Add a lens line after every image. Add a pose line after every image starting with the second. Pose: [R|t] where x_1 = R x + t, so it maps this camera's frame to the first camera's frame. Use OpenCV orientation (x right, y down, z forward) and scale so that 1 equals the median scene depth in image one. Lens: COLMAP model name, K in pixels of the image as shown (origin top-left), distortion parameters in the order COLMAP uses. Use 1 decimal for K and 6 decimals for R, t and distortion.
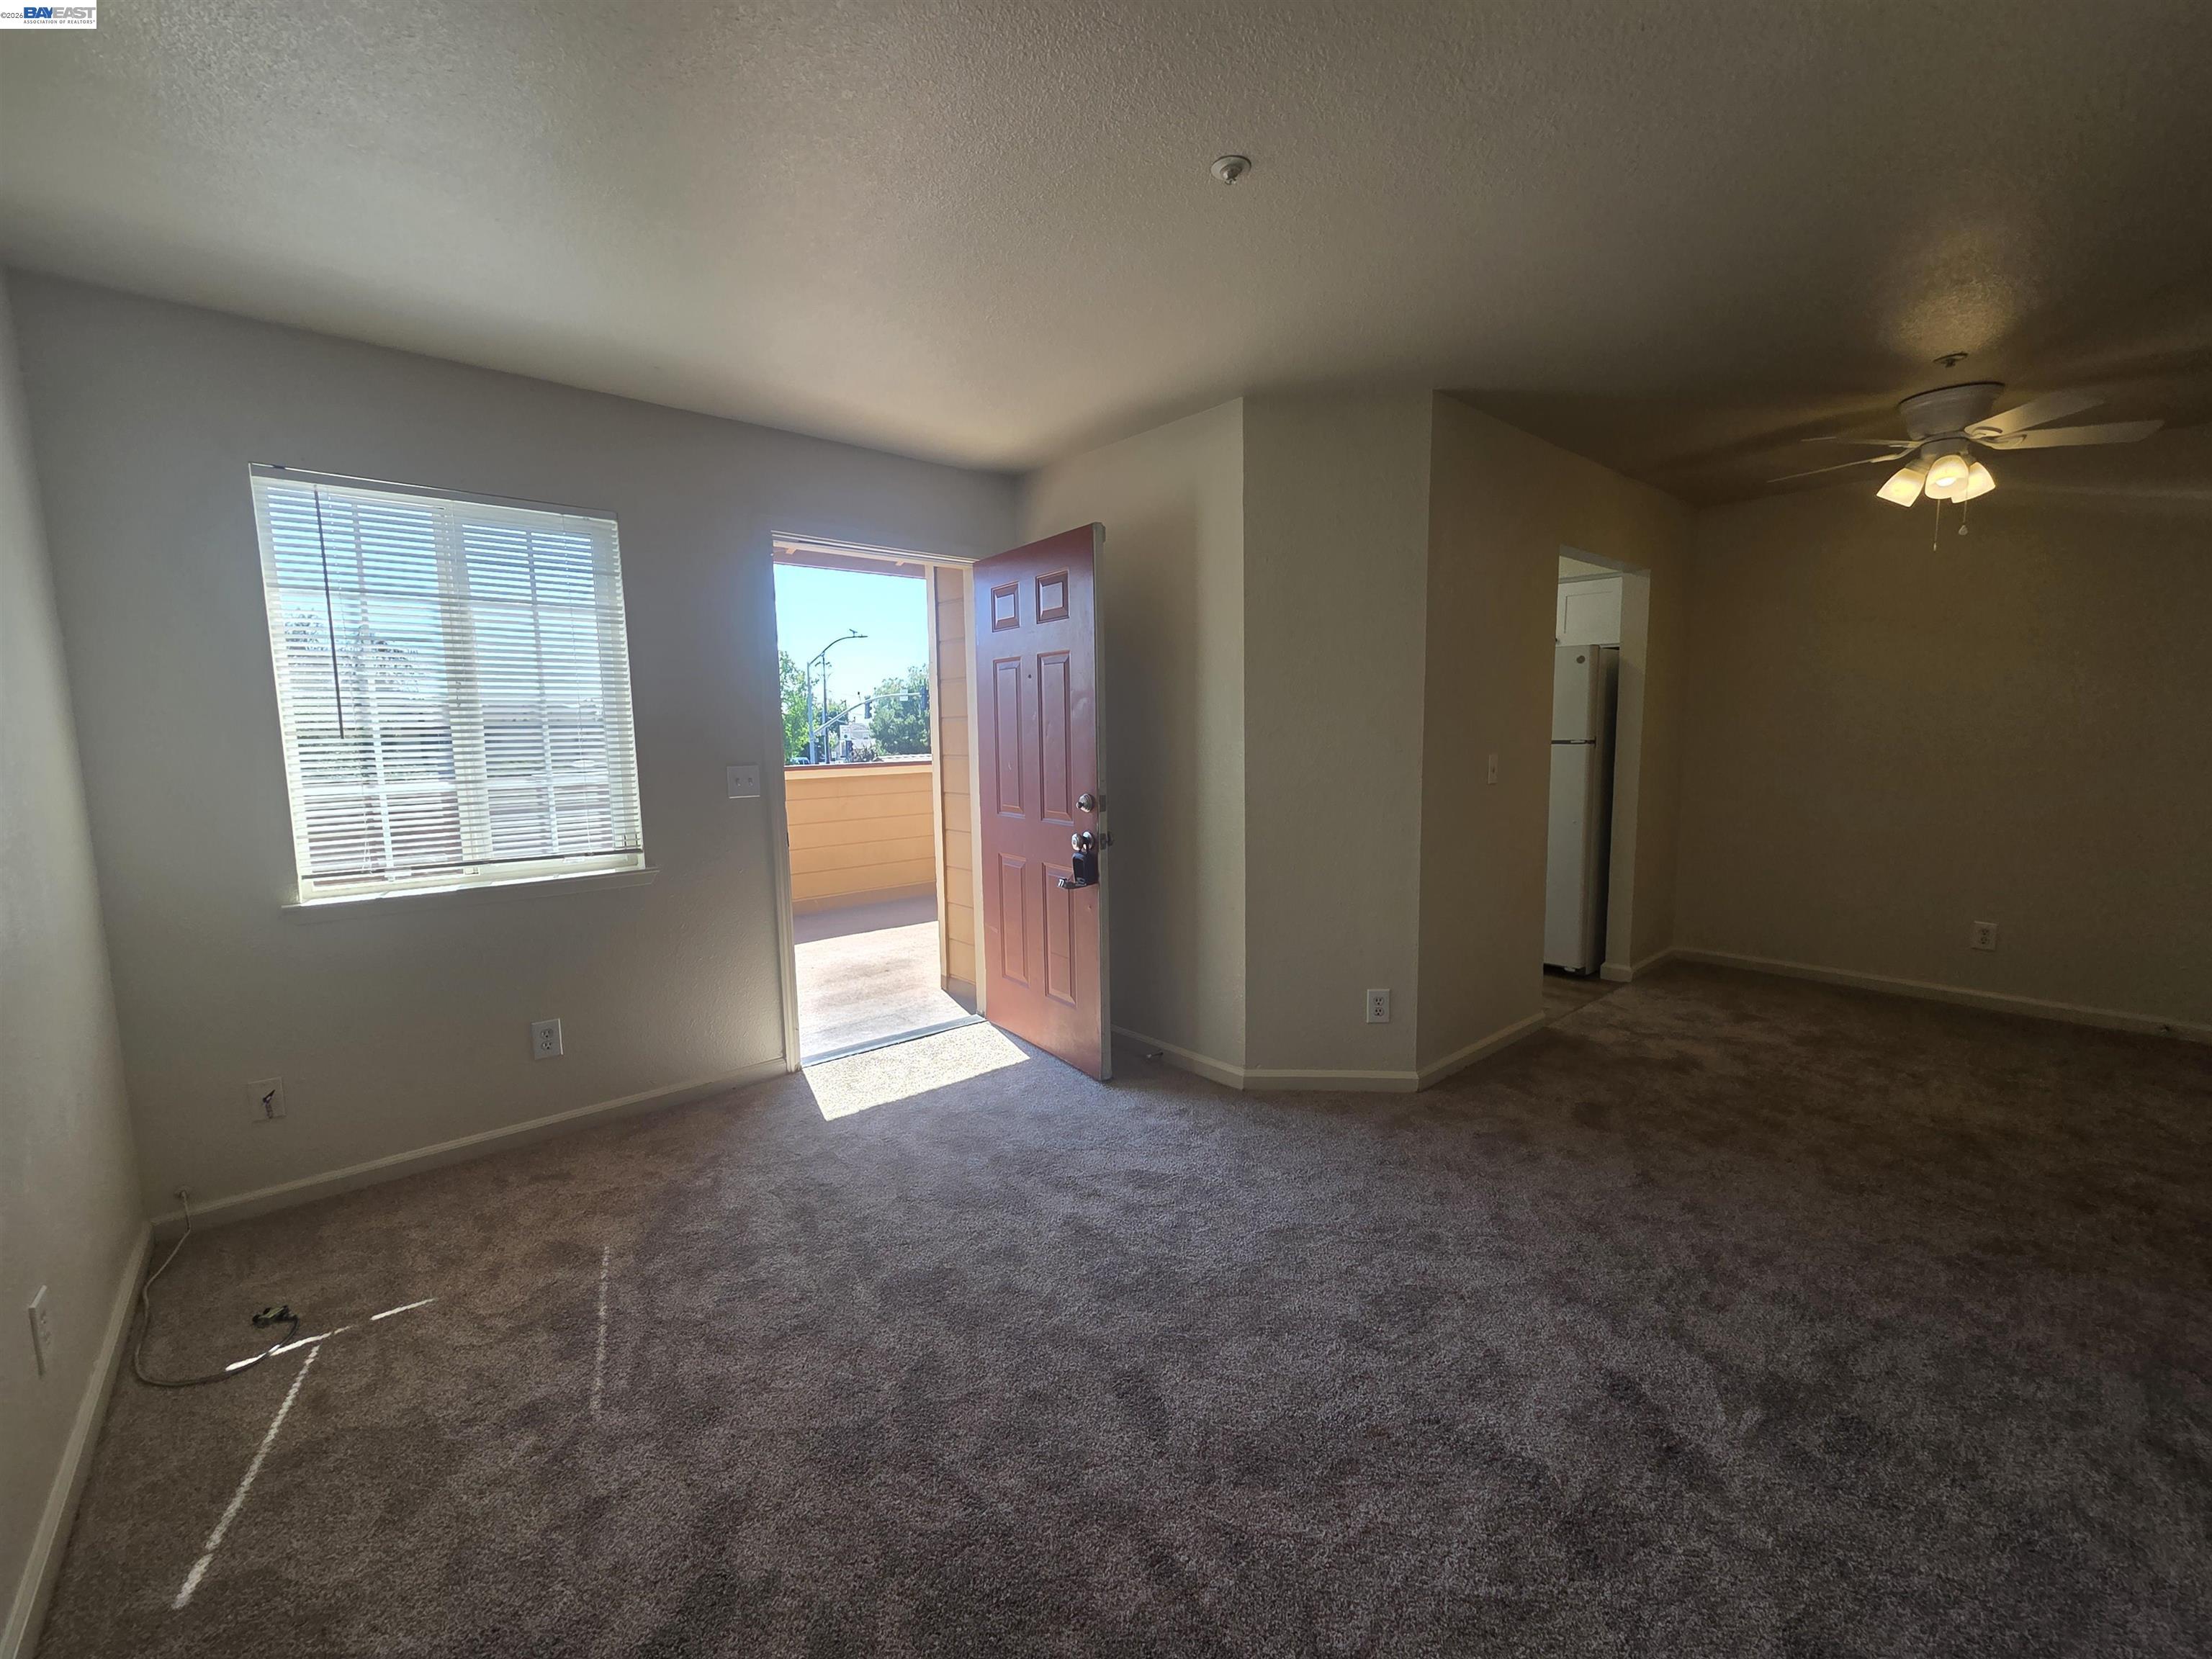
lens RADIAL K [[903.4, 0, 1106.0], [0, 903.4, 829.5], [0, 0, 1]] dist [0.002630, 0.000343]
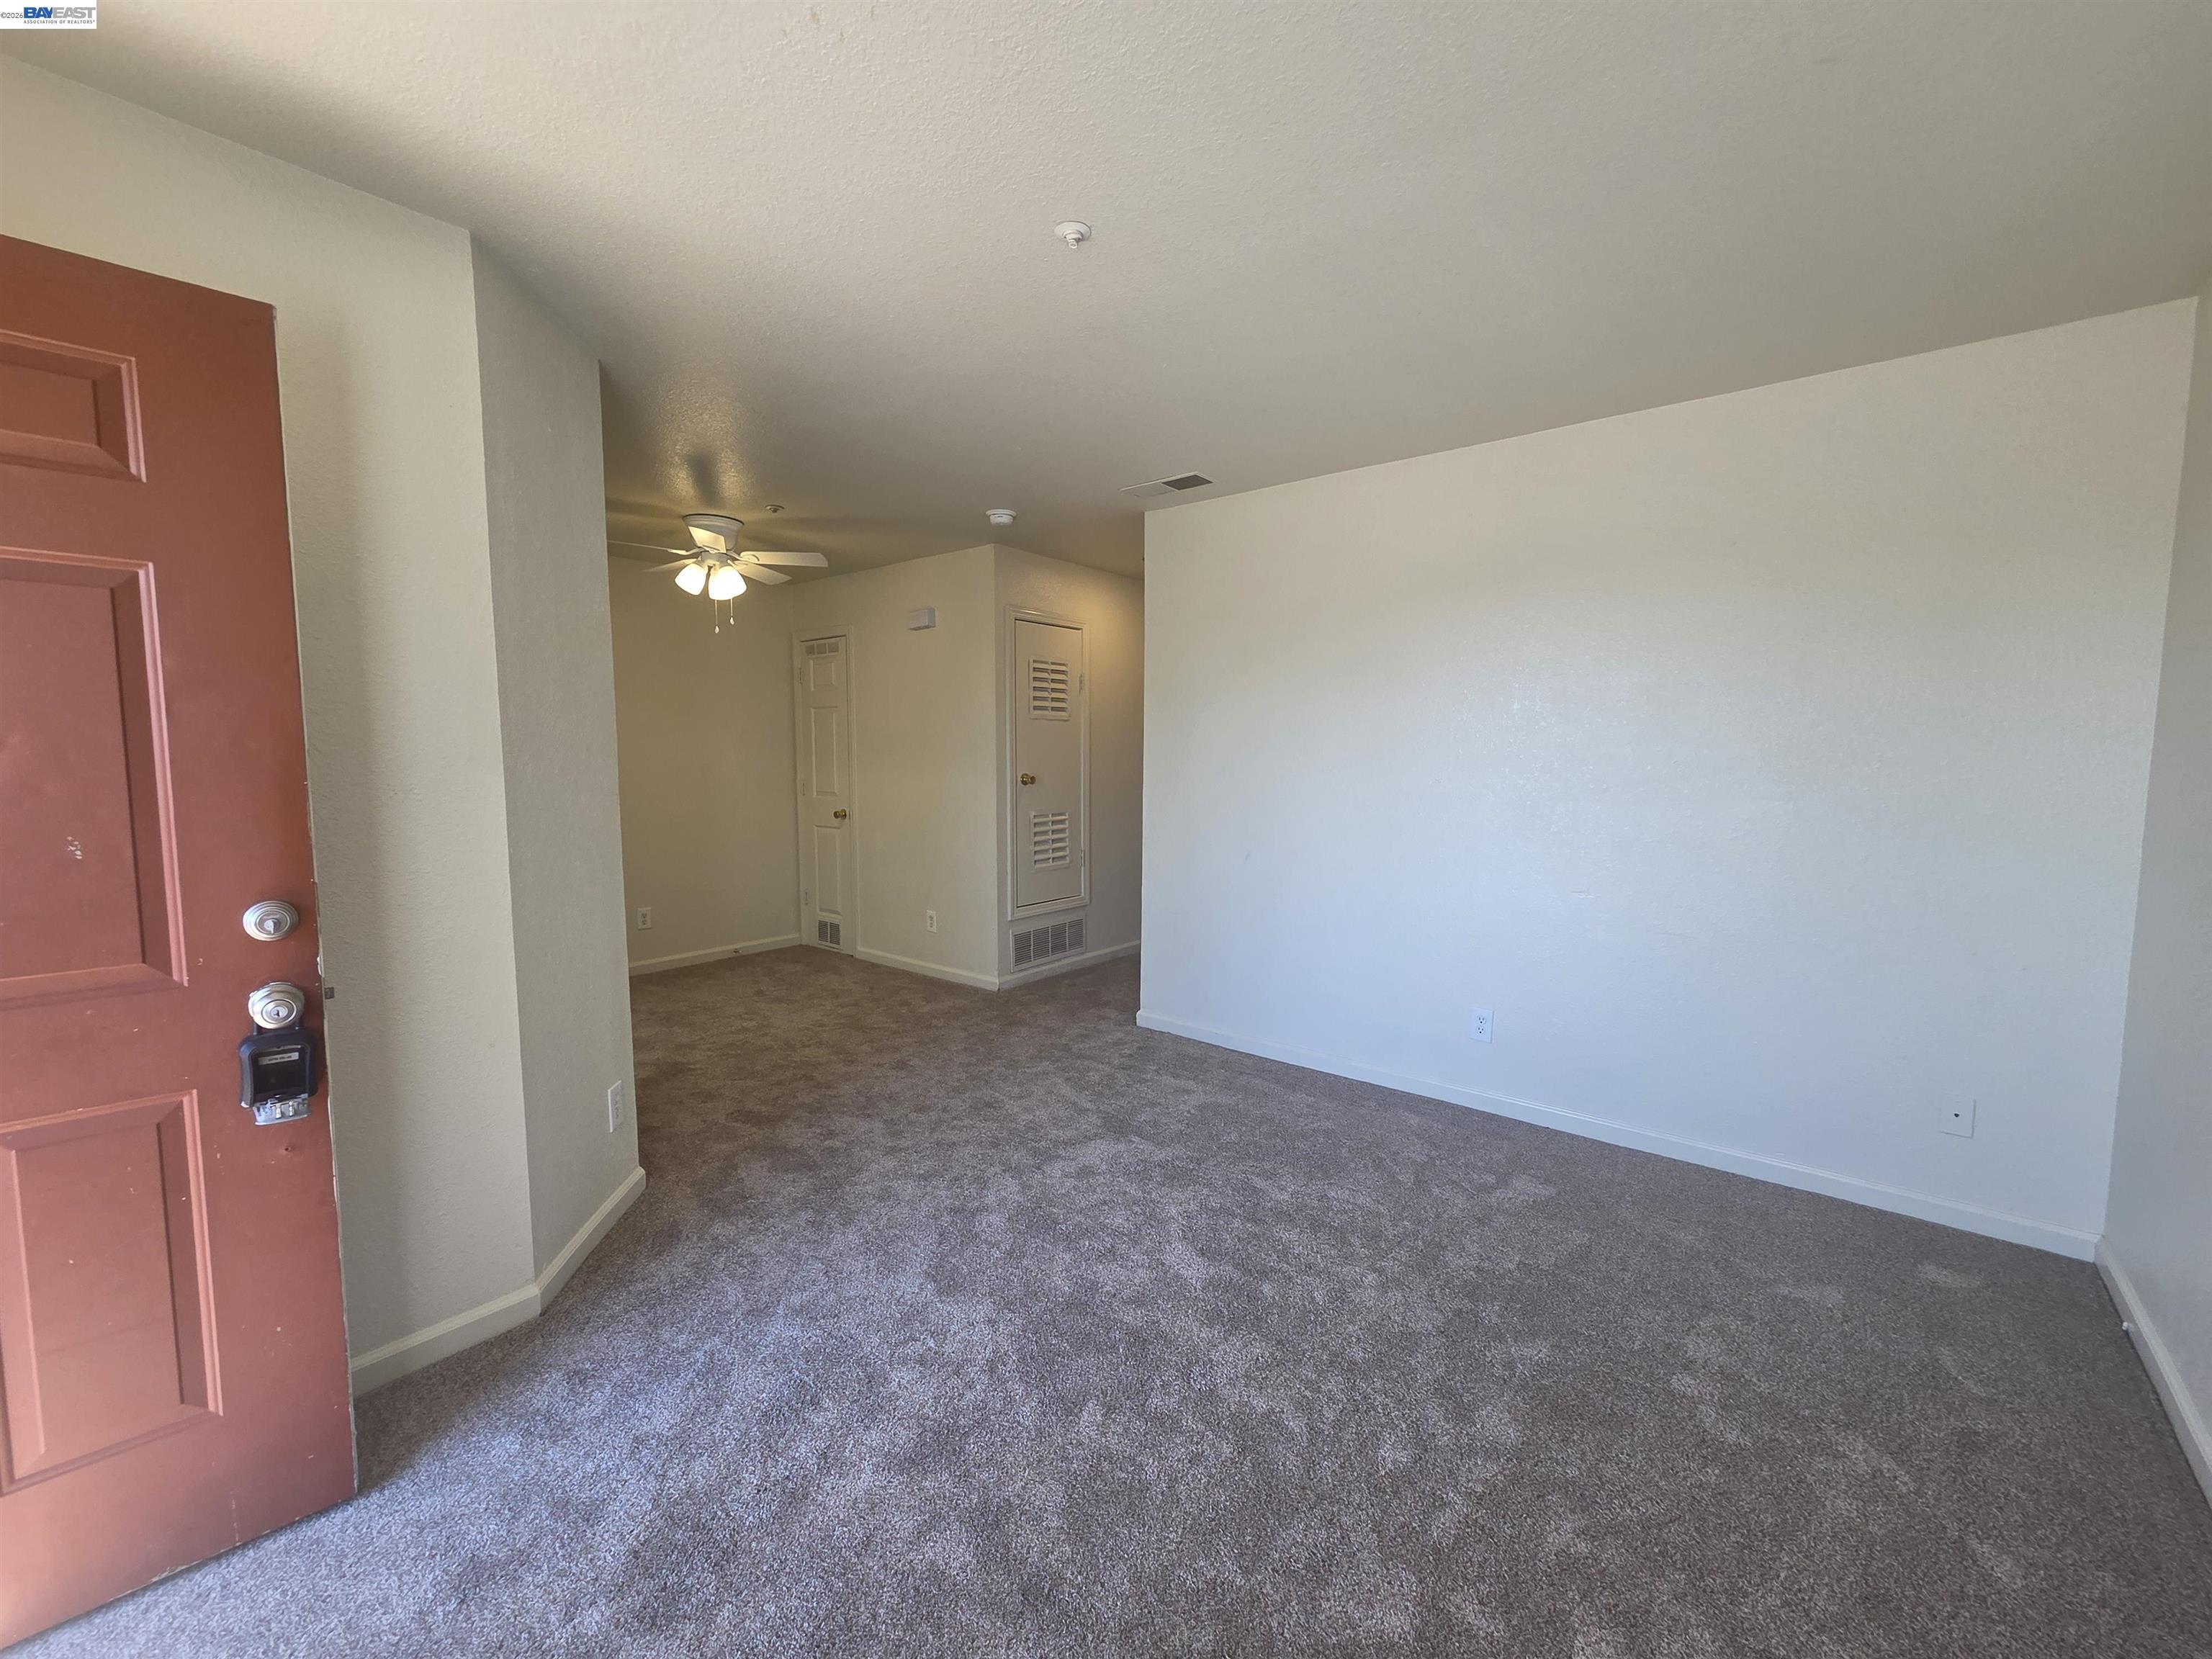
lens RADIAL K [[902.6, 0, 1094.2], [0, 902.6, 833.5], [0, 0, 1]] dist [-0.002828, -0.000163]
pose [[-0.155089, -0.076336, 0.984947, -0.539708], [0.113516, 0.989029, 0.094527, -0.071771], [-0.981357, 0.126468, -0.144722, 0.684394]]
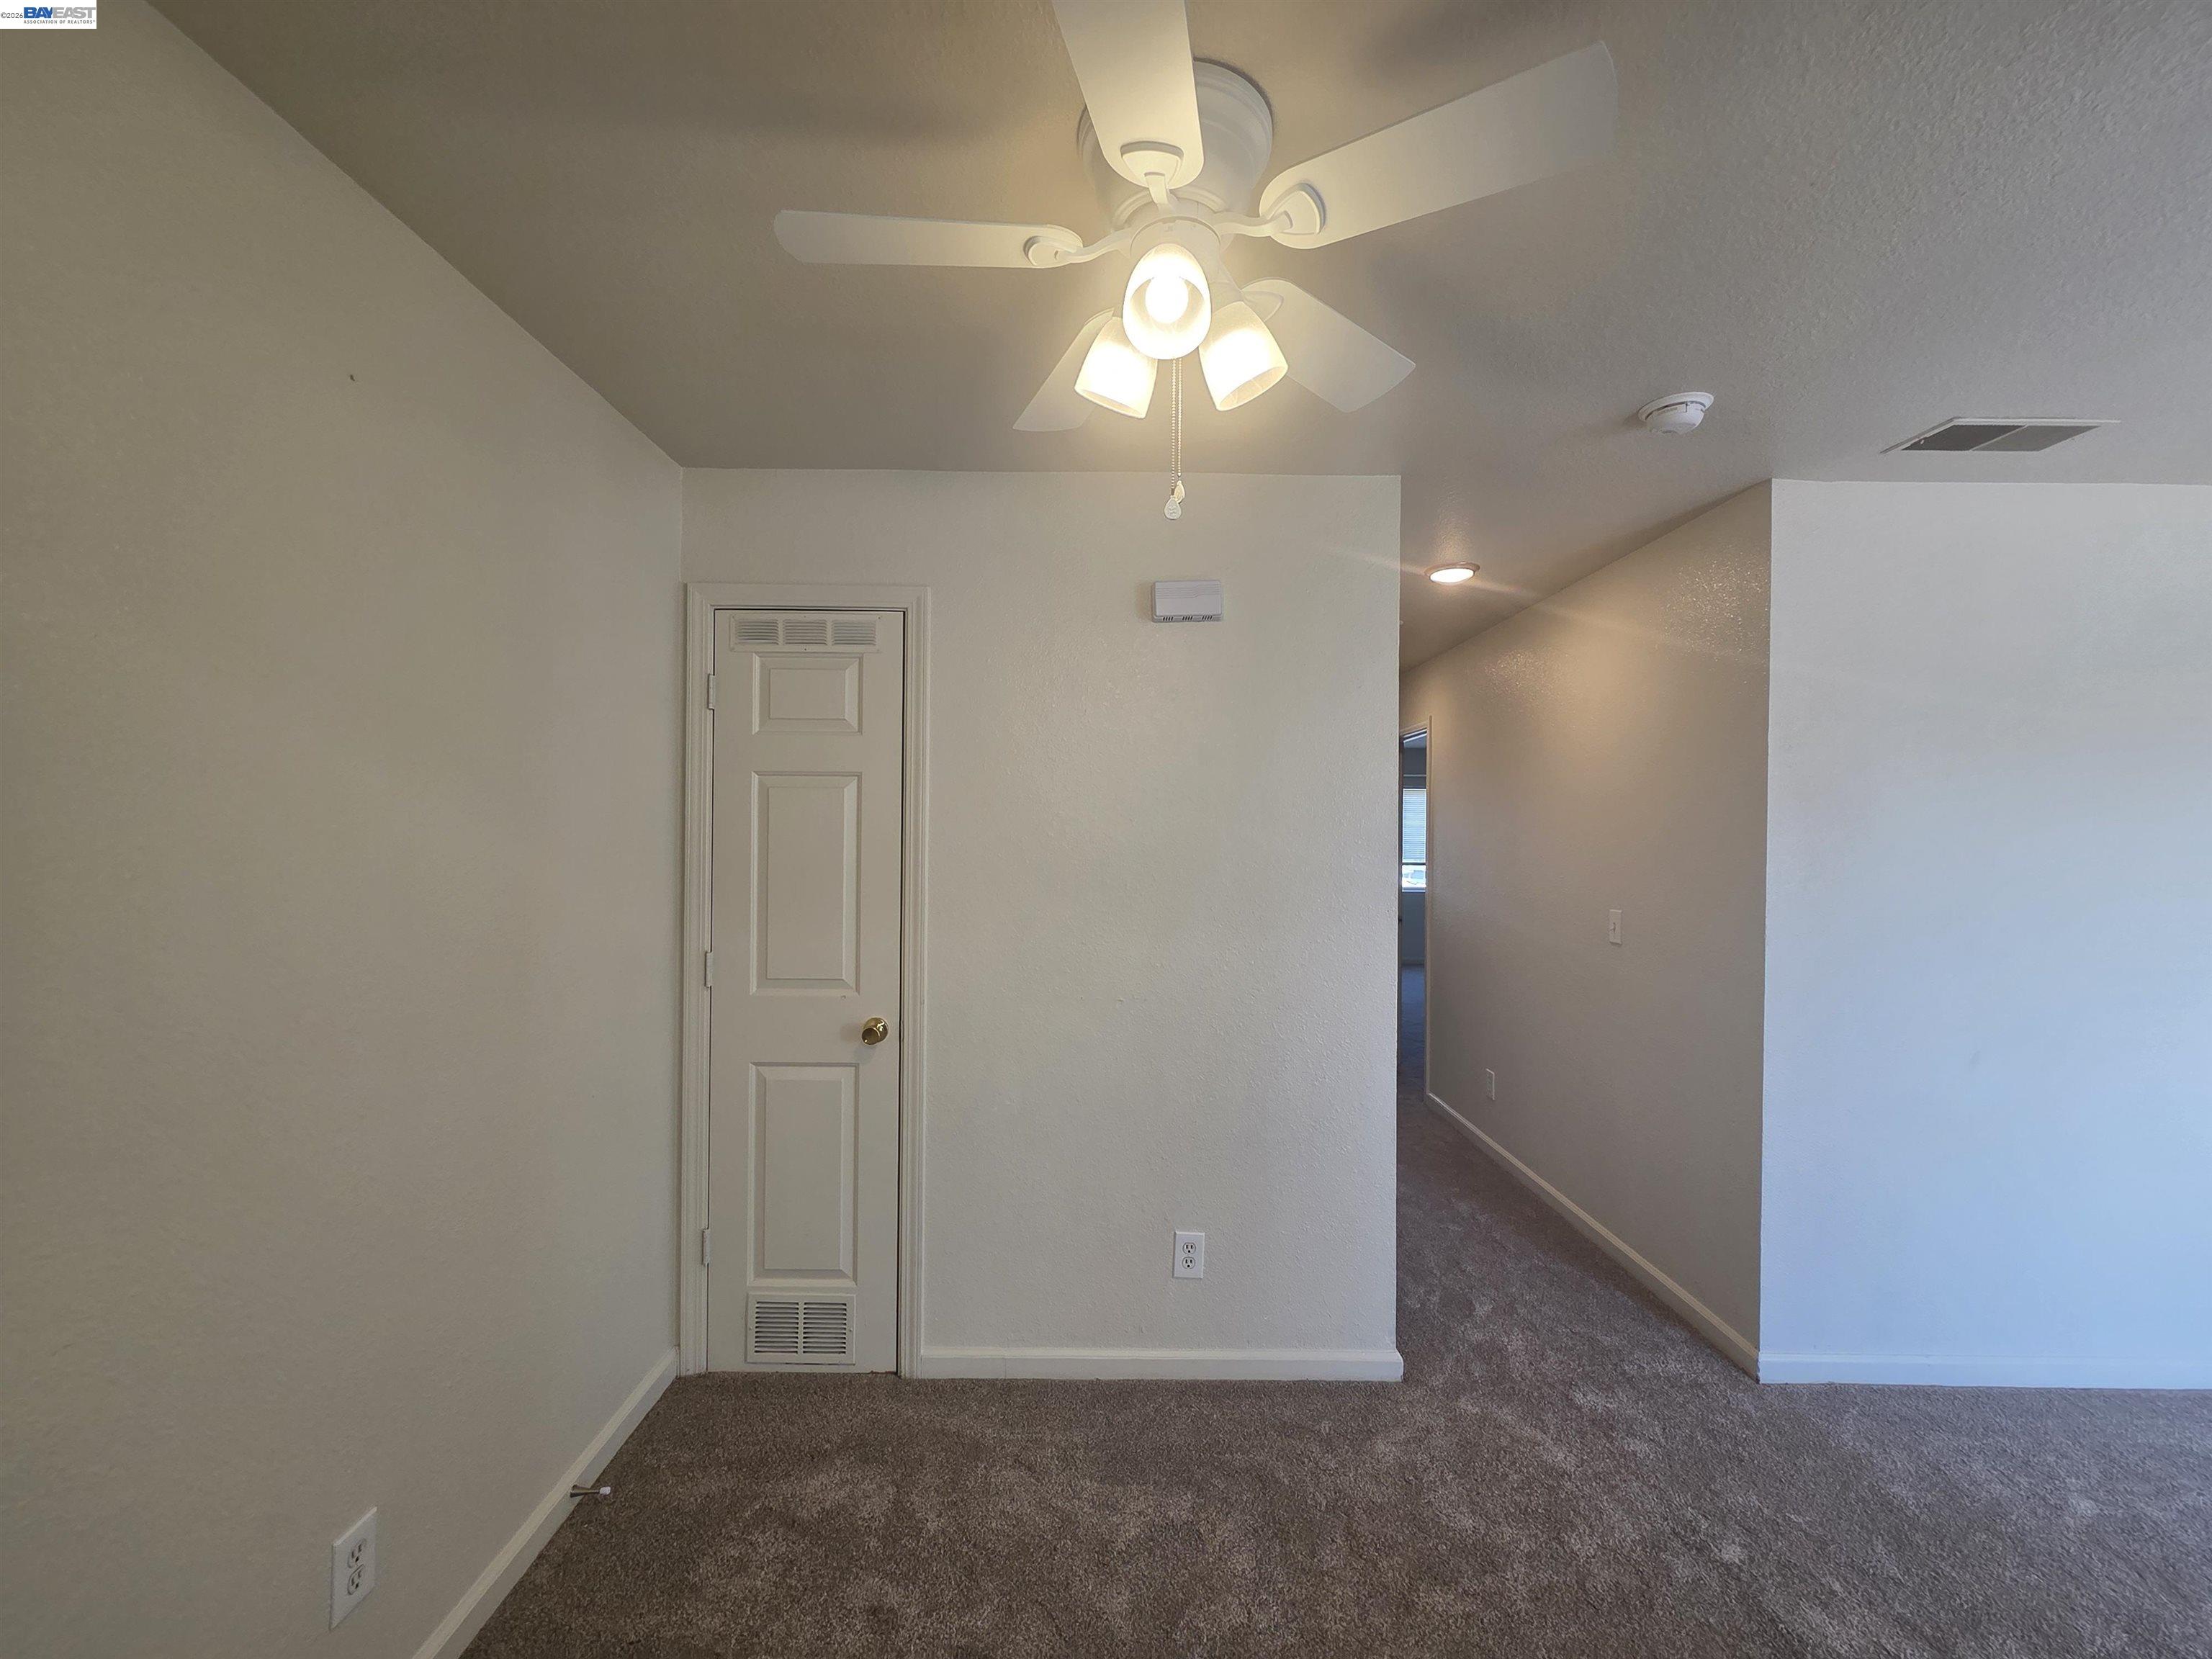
lens RADIAL K [[903.4, 0, 1106.0], [0, 903.4, 829.5], [0, 0, 1]] dist [0.002630, 0.000343]
pose [[-0.751512, 0.001424, 0.659718, 0.686359], [0.074549, 0.993776, 0.082777, -0.211391], [-0.655494, 0.111389, -0.746940, 1.332530]]
